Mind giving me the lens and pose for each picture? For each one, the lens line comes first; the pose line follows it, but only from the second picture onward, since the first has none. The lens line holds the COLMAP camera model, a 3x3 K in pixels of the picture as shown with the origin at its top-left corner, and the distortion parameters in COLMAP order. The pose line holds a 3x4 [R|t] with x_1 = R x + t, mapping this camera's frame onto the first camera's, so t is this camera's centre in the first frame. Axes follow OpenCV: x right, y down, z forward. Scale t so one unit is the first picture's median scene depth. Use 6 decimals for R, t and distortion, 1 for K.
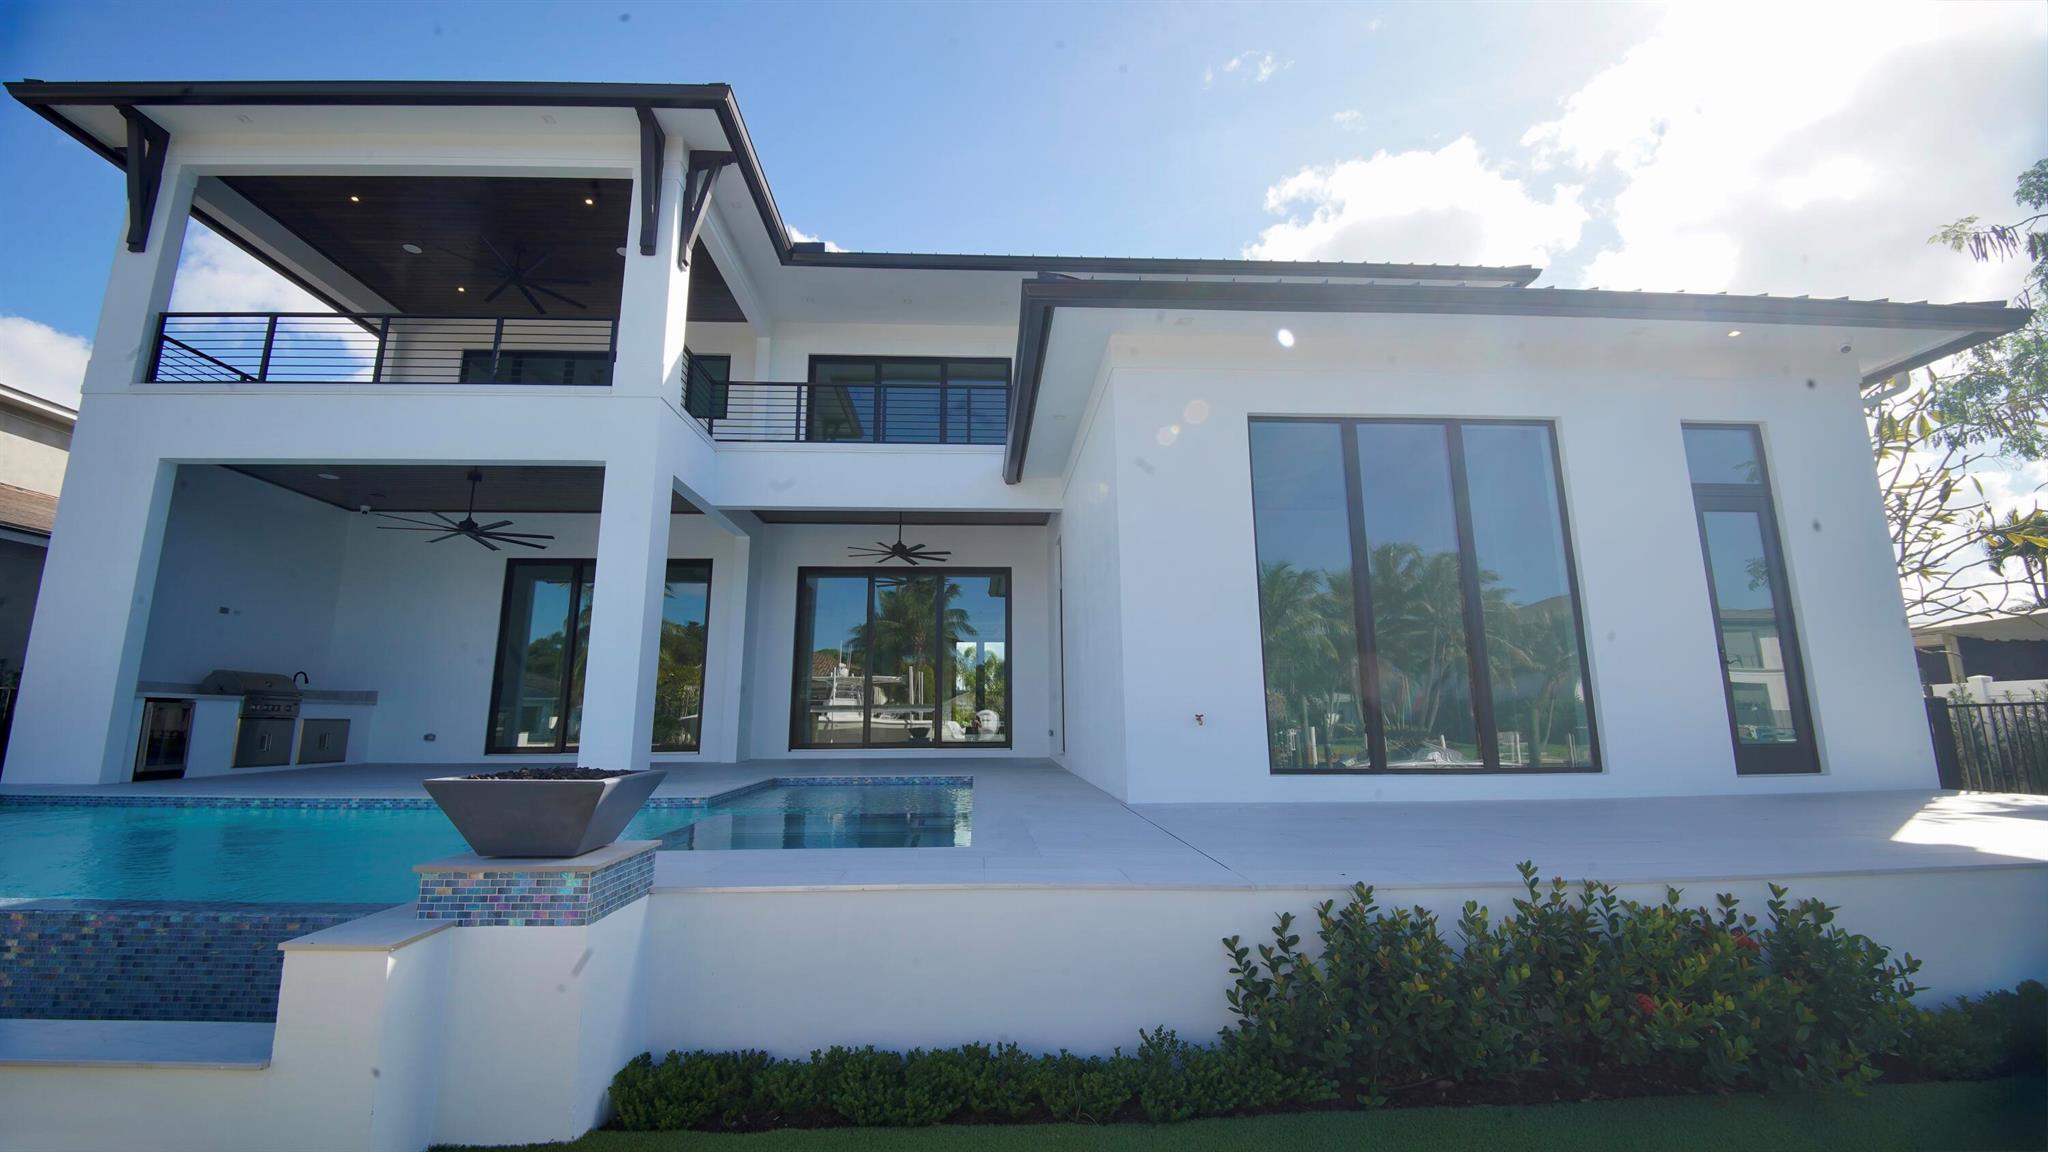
lens RADIAL K [[829.3, 0, 1023.2], [0, 829.3, 576.9], [0, 0, 1]] dist [-0.012823, -0.004964]
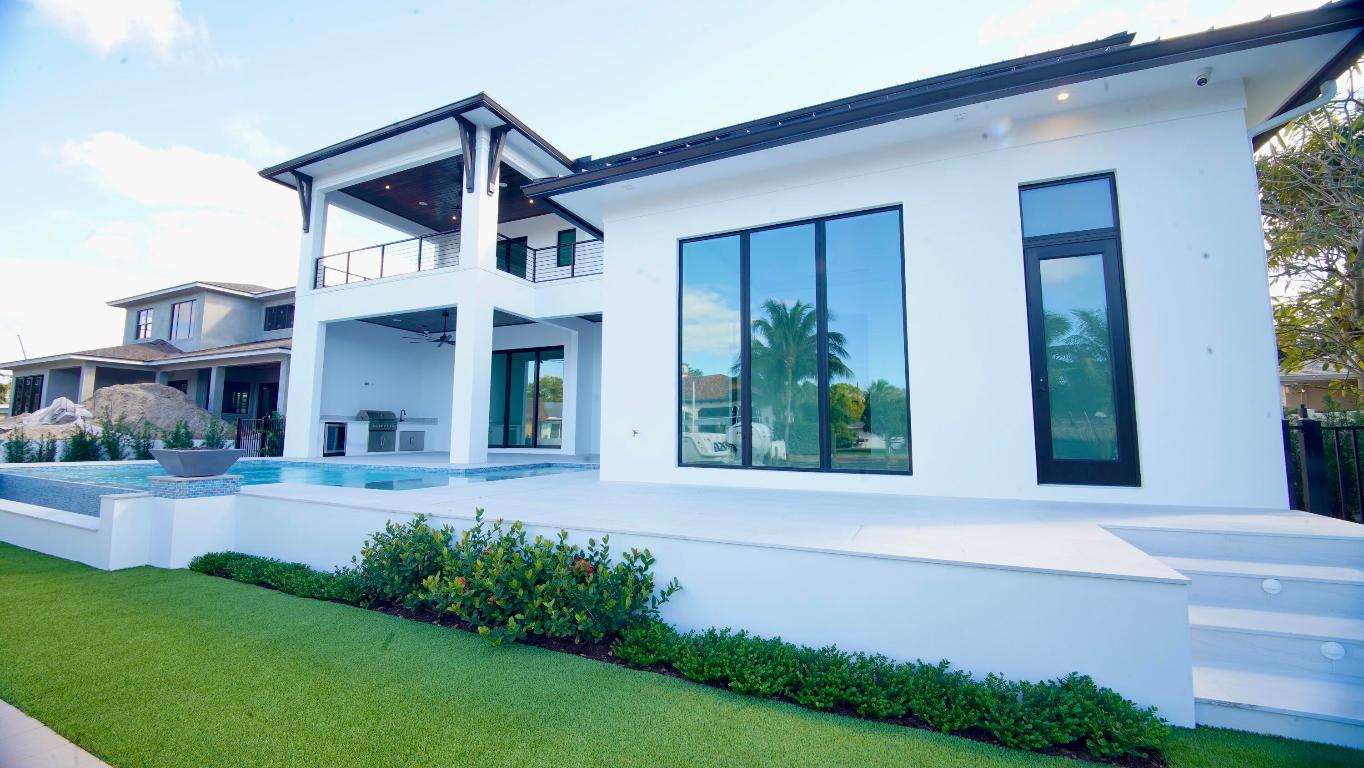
lens RADIAL K [[552.3, 0, 682.8], [0, 552.3, 386.1], [0, 0, 1]] dist [-0.012823, -0.004964]
pose [[0.889375, -0.034060, -0.455908, 0.557154], [0.074298, 0.994732, 0.070625, 0.005224], [0.451100, -0.096685, 0.887221, 0.044072]]
